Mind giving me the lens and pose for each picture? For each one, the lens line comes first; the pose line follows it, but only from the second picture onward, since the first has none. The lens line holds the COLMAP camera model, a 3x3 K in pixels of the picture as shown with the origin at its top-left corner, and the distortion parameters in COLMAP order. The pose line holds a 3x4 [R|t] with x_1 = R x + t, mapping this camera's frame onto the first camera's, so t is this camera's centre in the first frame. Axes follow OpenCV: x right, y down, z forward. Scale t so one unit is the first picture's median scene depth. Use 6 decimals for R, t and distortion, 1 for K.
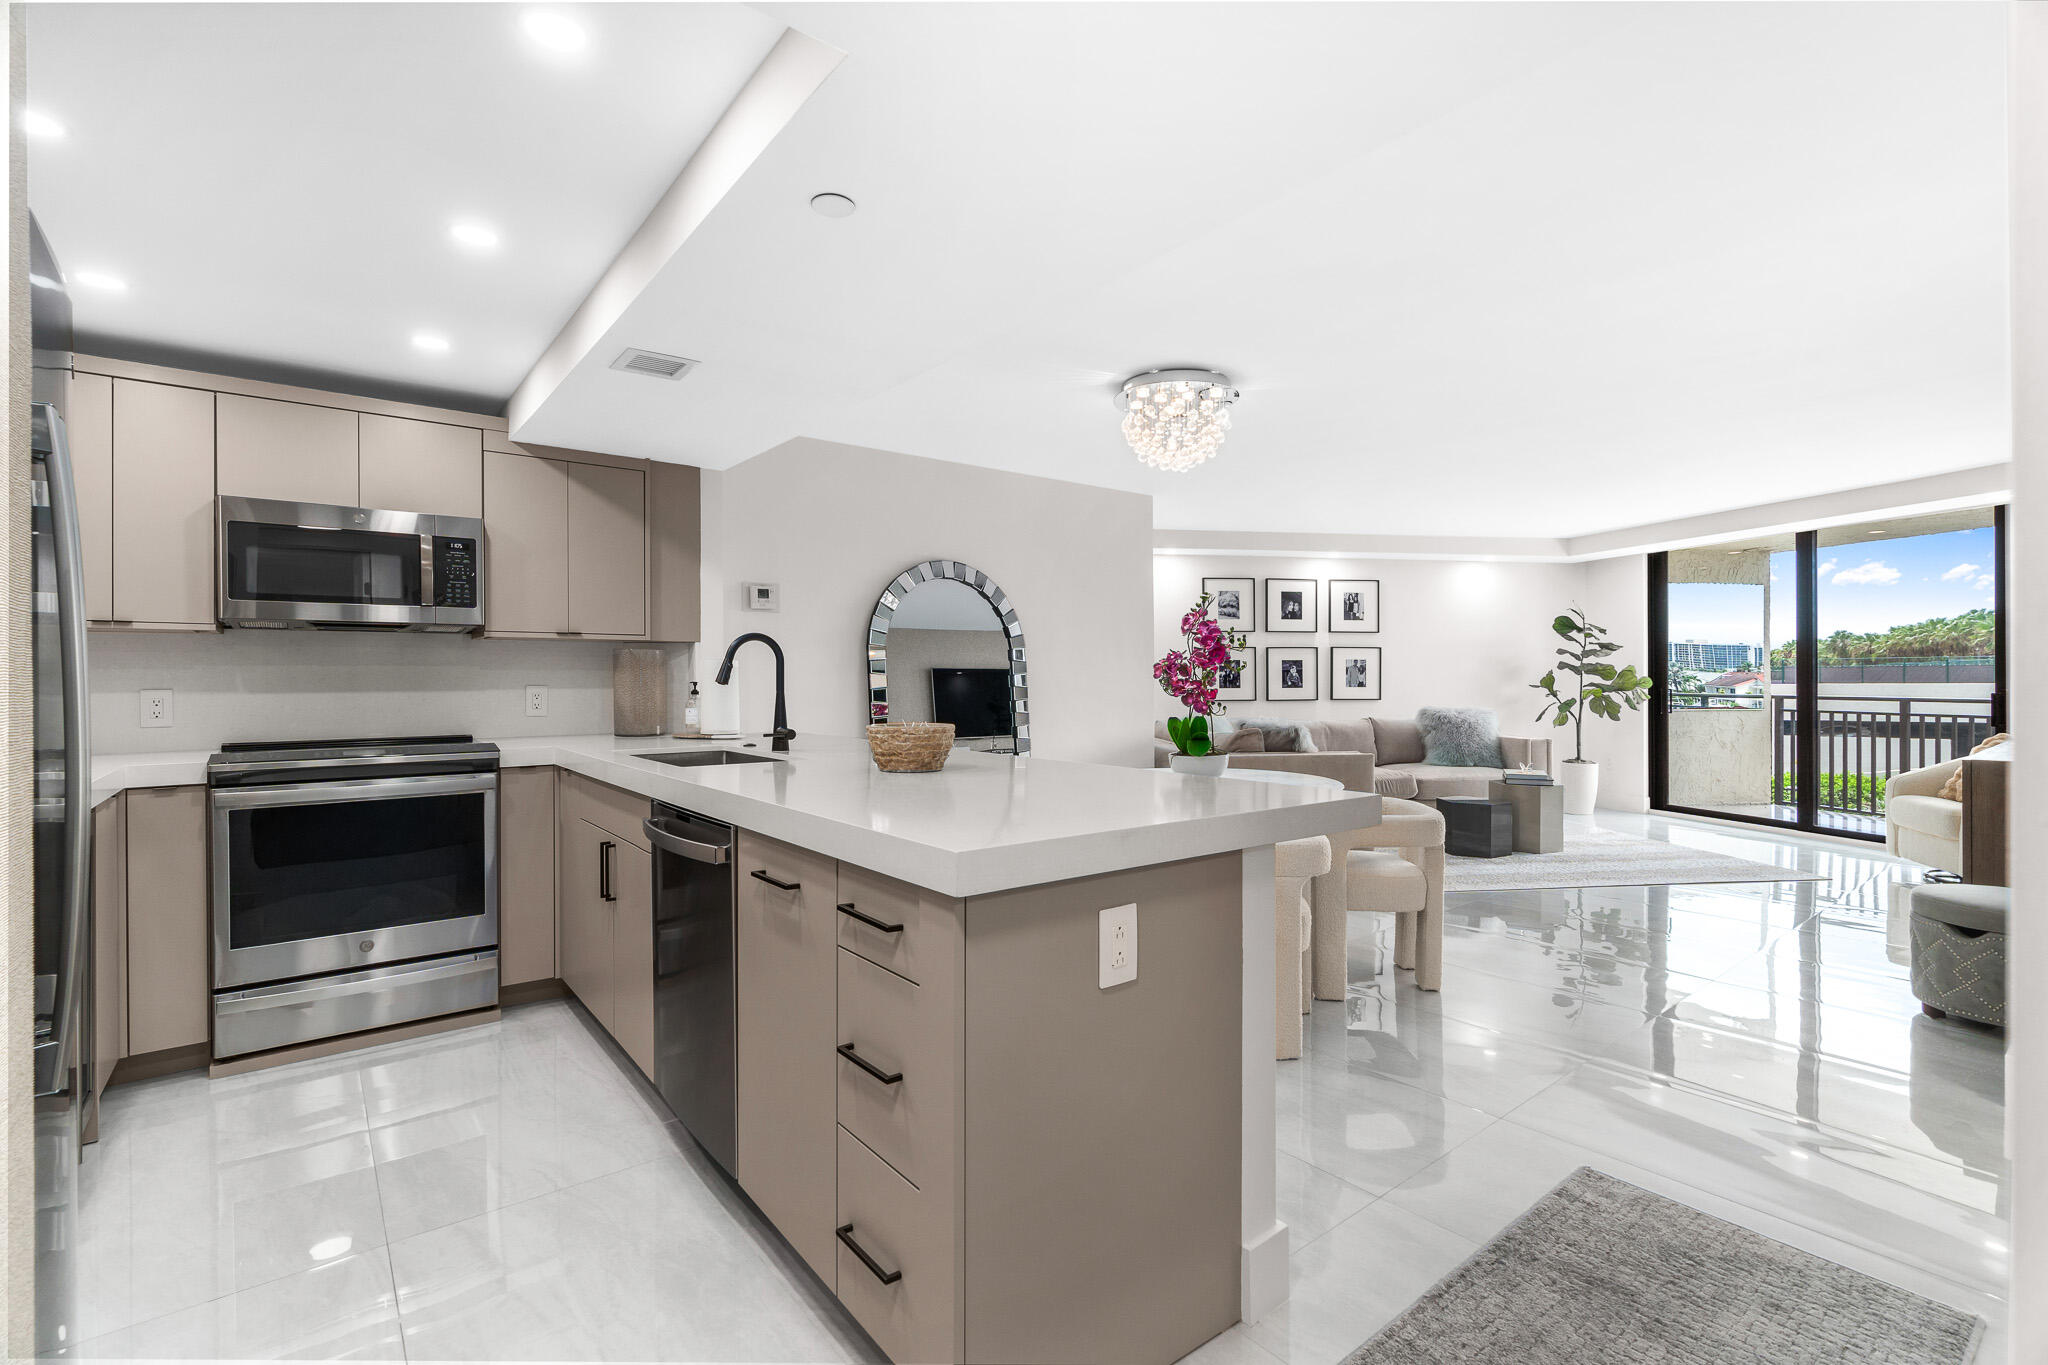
lens RADIAL K [[927.8, 0, 1003.3], [0, 927.8, 680.2], [0, 0, 1]] dist [0.000790, 0.000074]
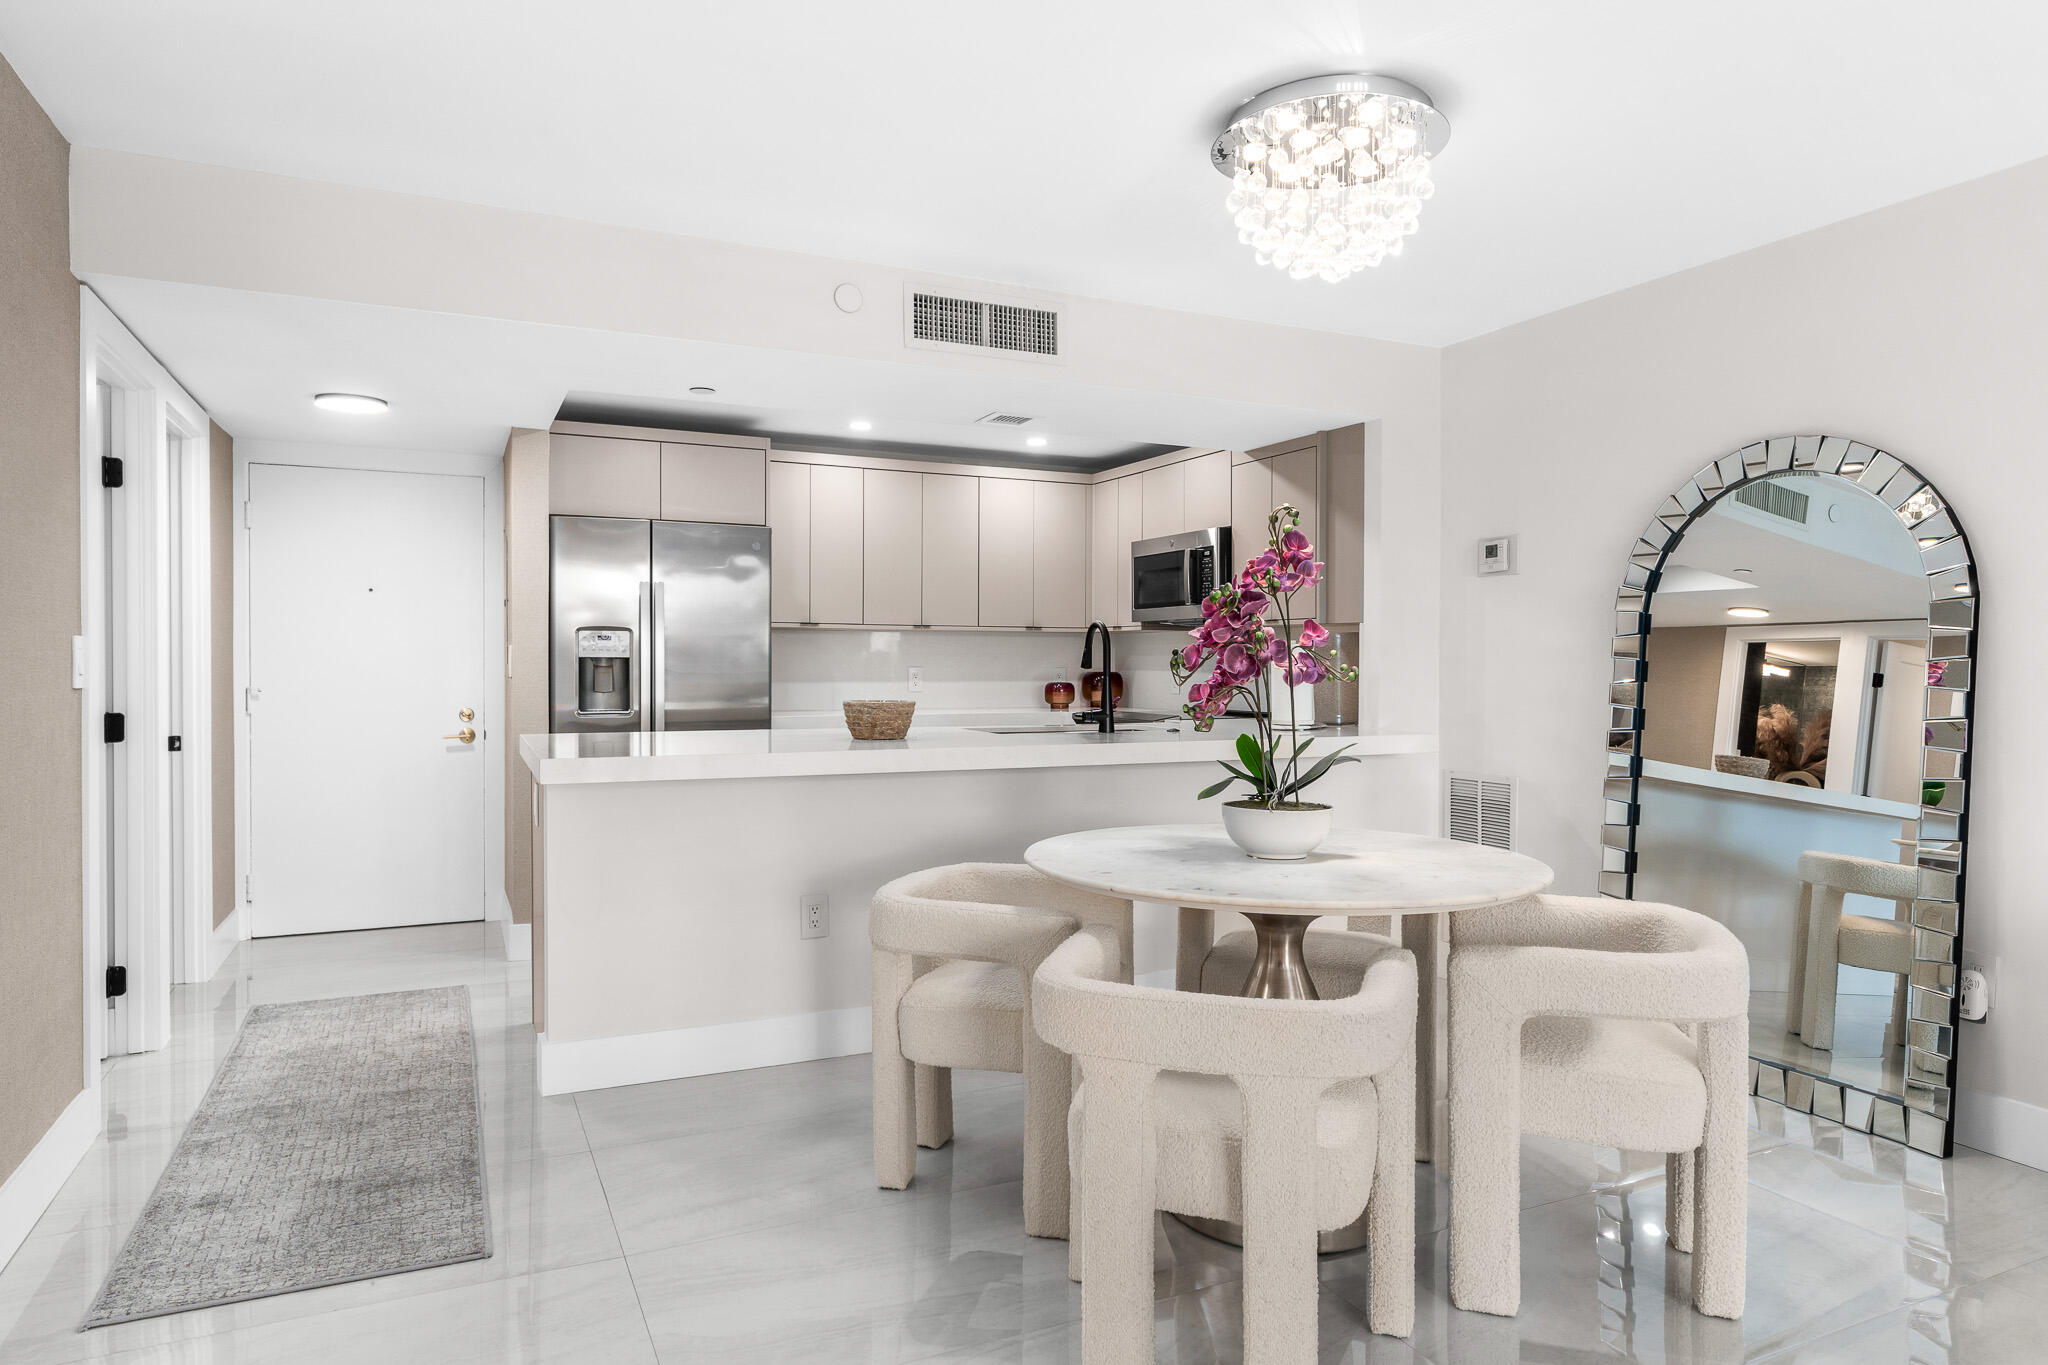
lens RADIAL K [[1219.7, 0, 1016.7], [0, 1219.7, 676.6], [0, 0, 1]] dist [-0.006875, 0.000186]
pose [[-0.209860, 0.015774, -0.977604, 0.458282], [-0.003818, 0.999849, 0.016953, -0.004225], [0.977724, 0.007290, -0.209768, 0.487552]]
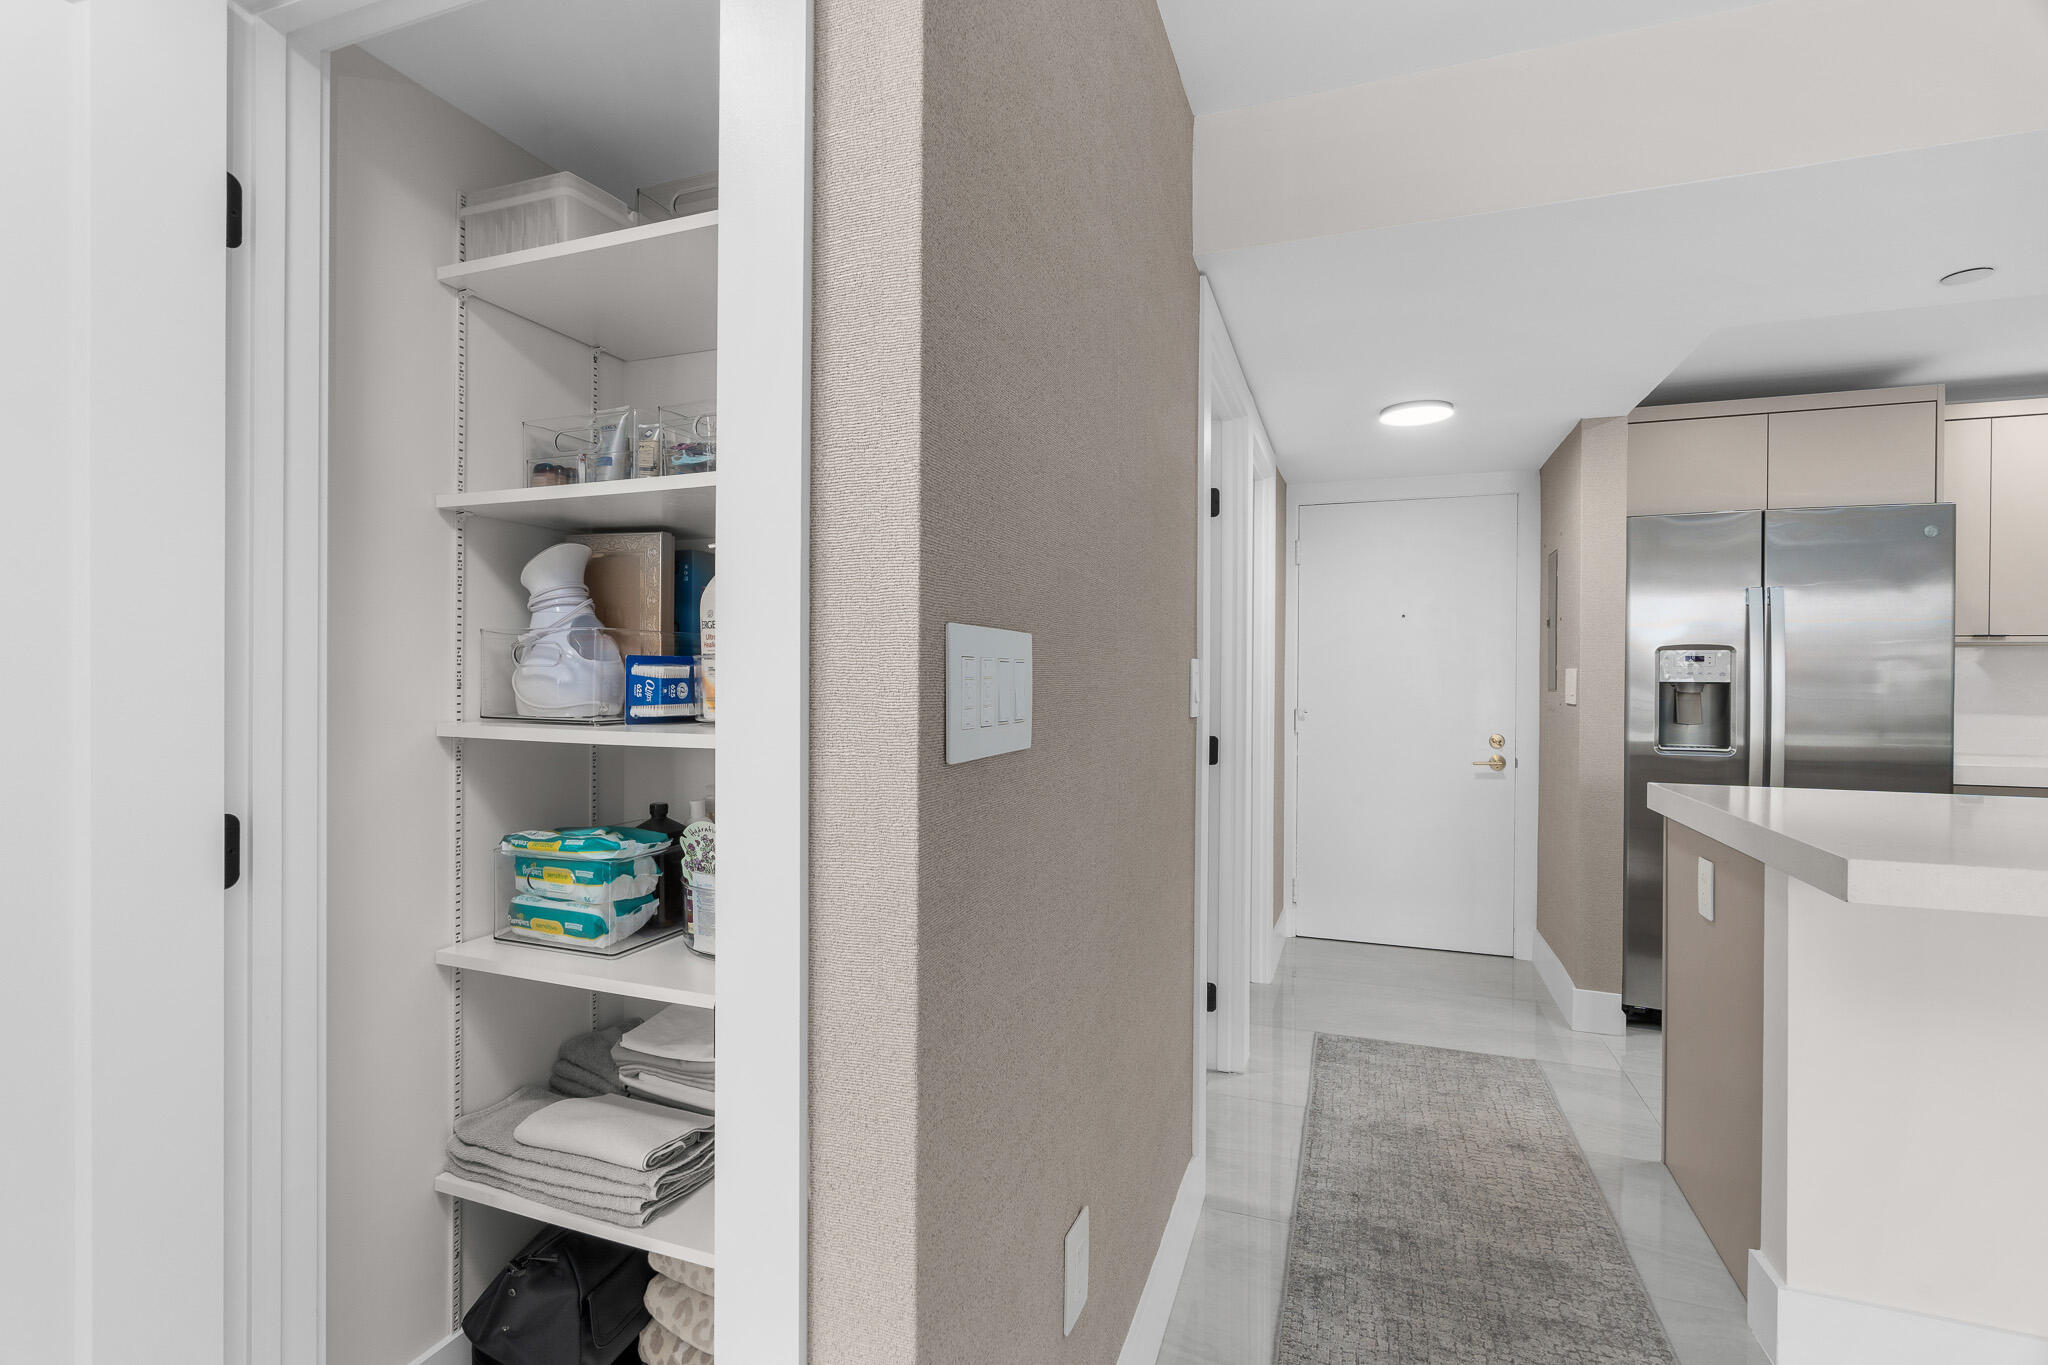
lens RADIAL K [[937.6, 0, 1024.0], [0, 937.6, 682.5], [0, 0, 1]] dist [-0.004351, 0.000274]
pose [[-0.846747, 0.000330, -0.531996, 0.329078], [-0.003542, 0.999974, 0.006258, -0.004105], [0.531984, 0.007183, -0.846724, 0.317948]]
